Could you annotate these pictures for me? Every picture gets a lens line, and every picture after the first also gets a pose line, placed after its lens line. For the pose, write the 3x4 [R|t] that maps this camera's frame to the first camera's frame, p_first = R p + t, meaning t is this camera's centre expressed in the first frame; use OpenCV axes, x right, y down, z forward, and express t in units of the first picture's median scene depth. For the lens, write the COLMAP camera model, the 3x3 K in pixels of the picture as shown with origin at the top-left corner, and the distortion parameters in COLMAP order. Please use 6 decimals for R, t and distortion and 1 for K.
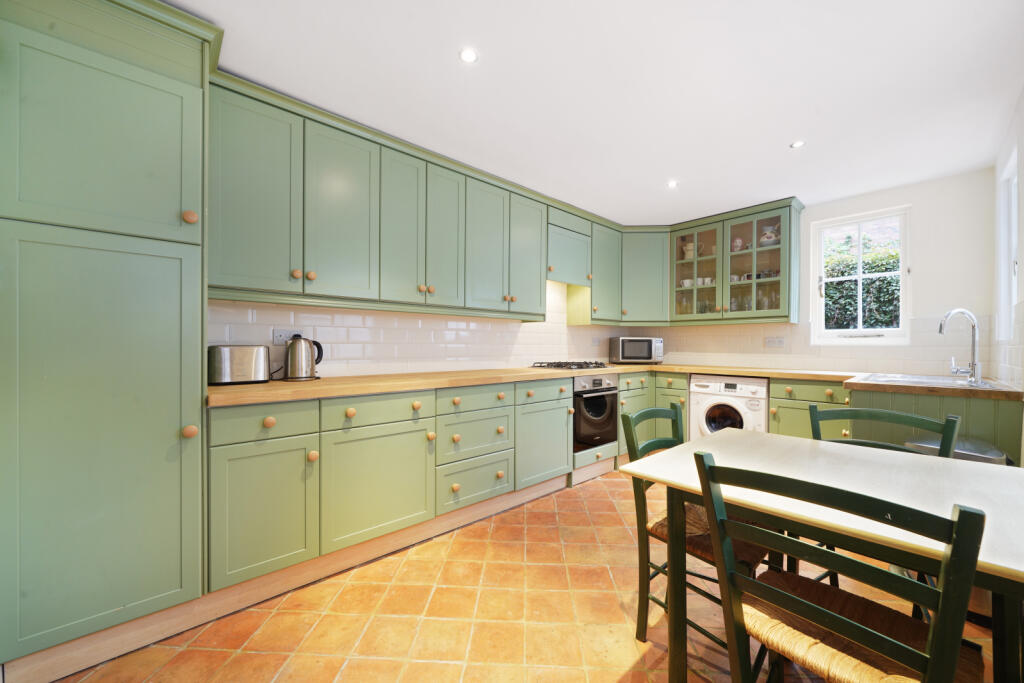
lens RADIAL K [[370.5, 0, 507.7], [0, 370.5, 344.0], [0, 0, 1]] dist [-0.000016, -0.000104]
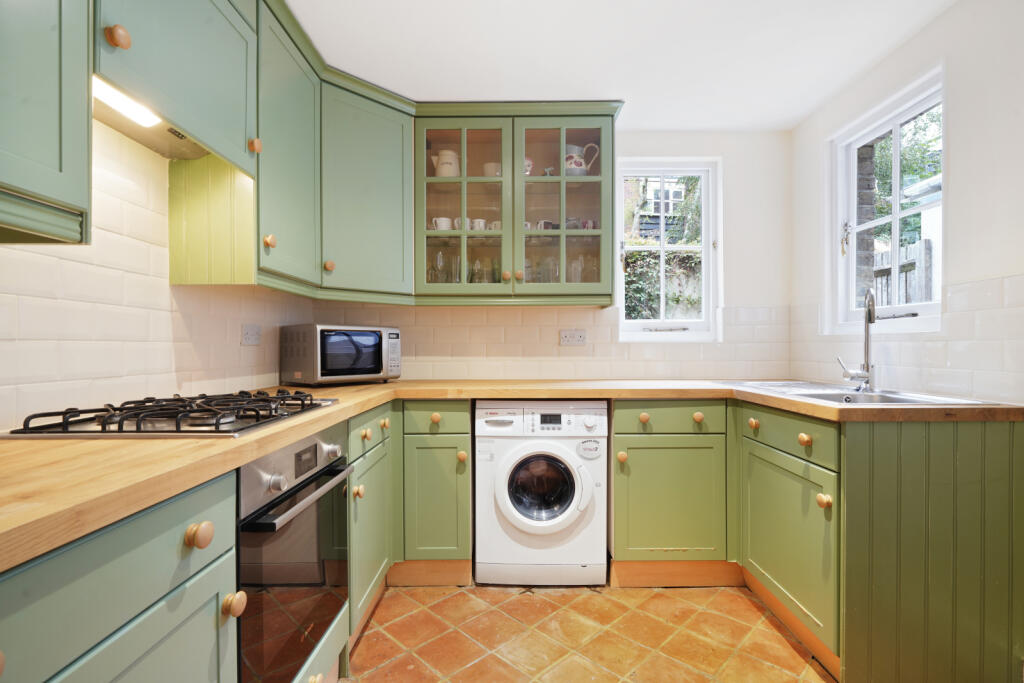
lens RADIAL K [[475.2, 0, 508.3], [0, 475.2, 345.6], [0, 0, 1]] dist [0.002596, 0.000418]
pose [[0.667499, -0.005586, 0.744589, 0.048357], [0.002472, 0.999983, 0.005286, 0.004023], [-0.744606, -0.001688, 0.667502, 0.541453]]
